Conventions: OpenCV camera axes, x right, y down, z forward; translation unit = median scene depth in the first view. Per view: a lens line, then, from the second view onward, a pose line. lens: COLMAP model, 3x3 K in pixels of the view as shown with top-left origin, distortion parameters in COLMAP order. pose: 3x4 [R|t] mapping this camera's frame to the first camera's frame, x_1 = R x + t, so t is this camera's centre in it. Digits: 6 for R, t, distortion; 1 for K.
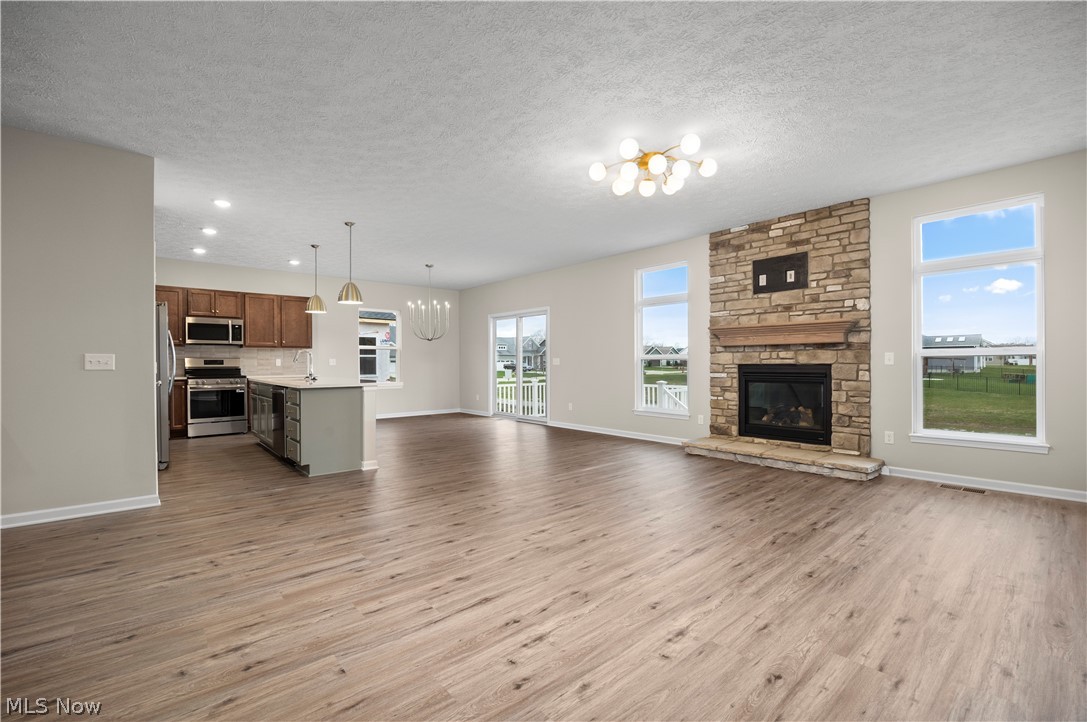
lens RADIAL K [[465.1, 0, 543.7], [0, 465.1, 366.2], [0, 0, 1]] dist [-0.018843, 0.000390]
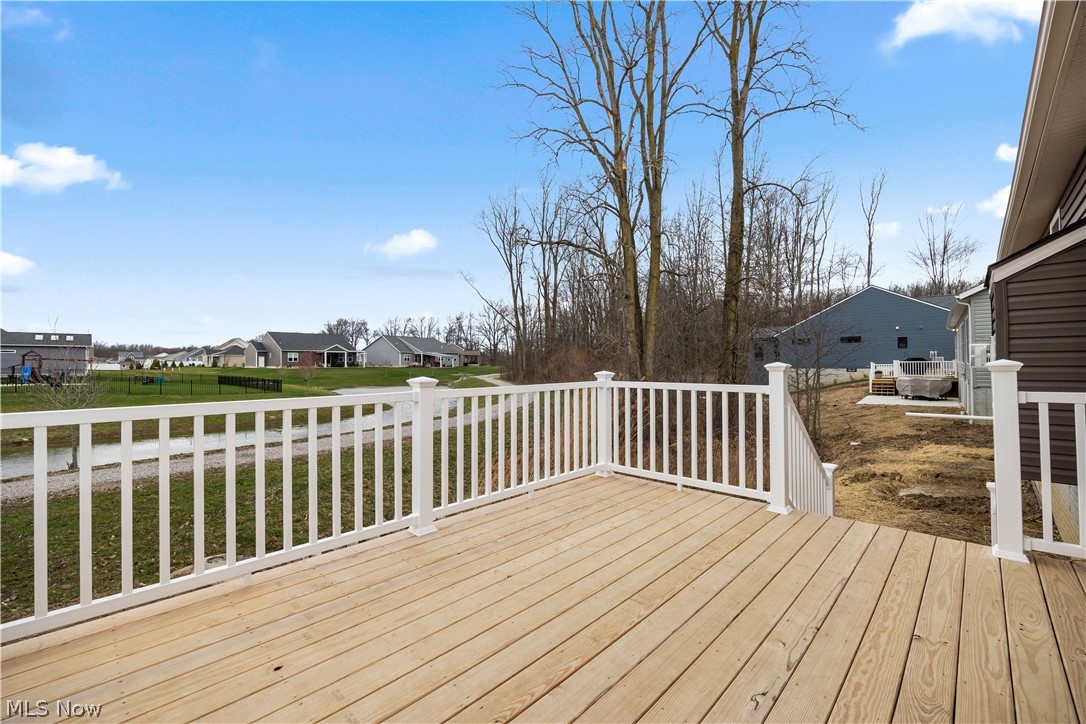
lens RADIAL K [[456.9, 0, 541.9], [0, 456.9, 361.8], [0, 0, 1]] dist [-0.009729, -0.000207]
pose [[-0.077242, 0.007165, 0.996987, -0.197556], [0.014431, 0.999877, -0.006067, 0.045420], [-0.996908, 0.013919, -0.077336, 1.910800]]
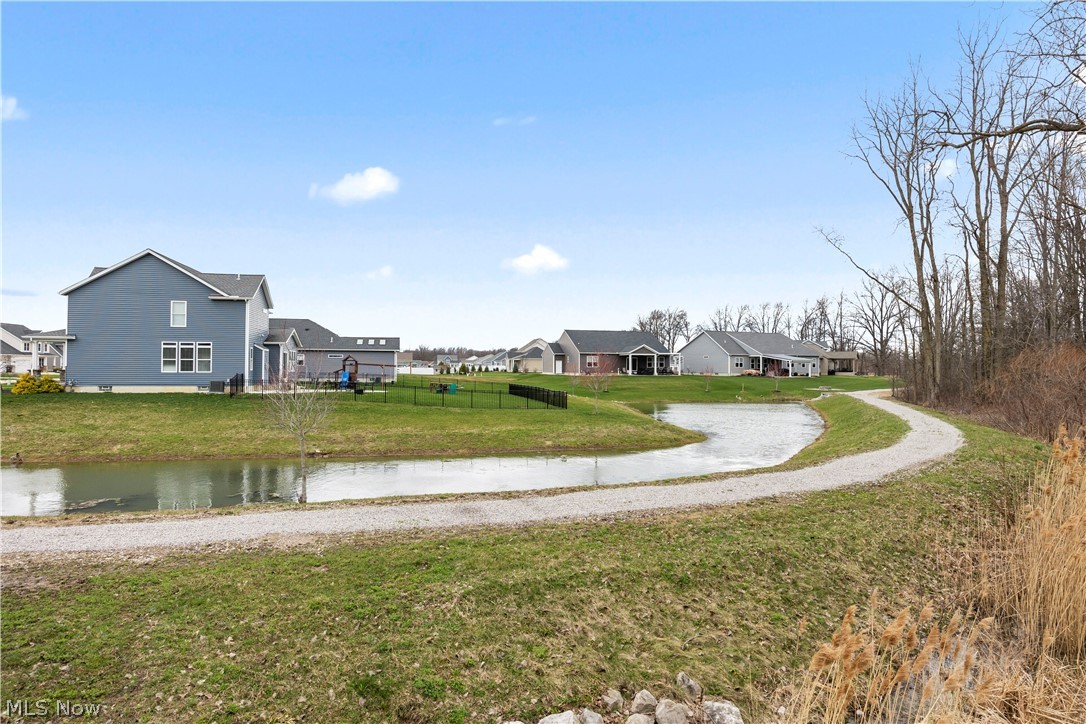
lens RADIAL K [[639.5, 0, 543.8], [0, 639.5, 347.7], [0, 0, 1]] dist [0.001458, 0.001180]
pose [[0.491140, 0.035266, 0.870366, 0.414176], [0.002005, 0.999132, -0.041616, 0.005337], [-0.871078, 0.022185, 0.490643, 1.886585]]
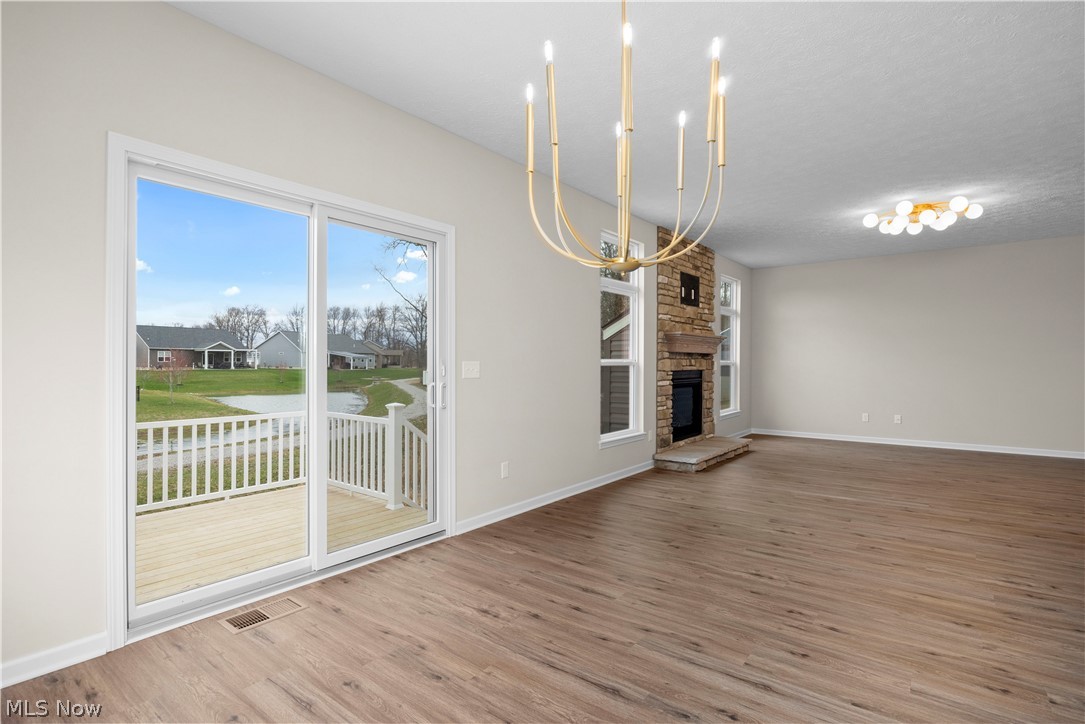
lens RADIAL K [[530.6, 0, 544.4], [0, 530.6, 362.9], [0, 0, 1]] dist [-0.011276, 0.000259]
pose [[-0.189890, 0.005311, 0.981791, -0.636794], [0.007629, 0.999963, -0.003934, -0.019343], [-0.981776, 0.006743, -0.189923, 1.482677]]
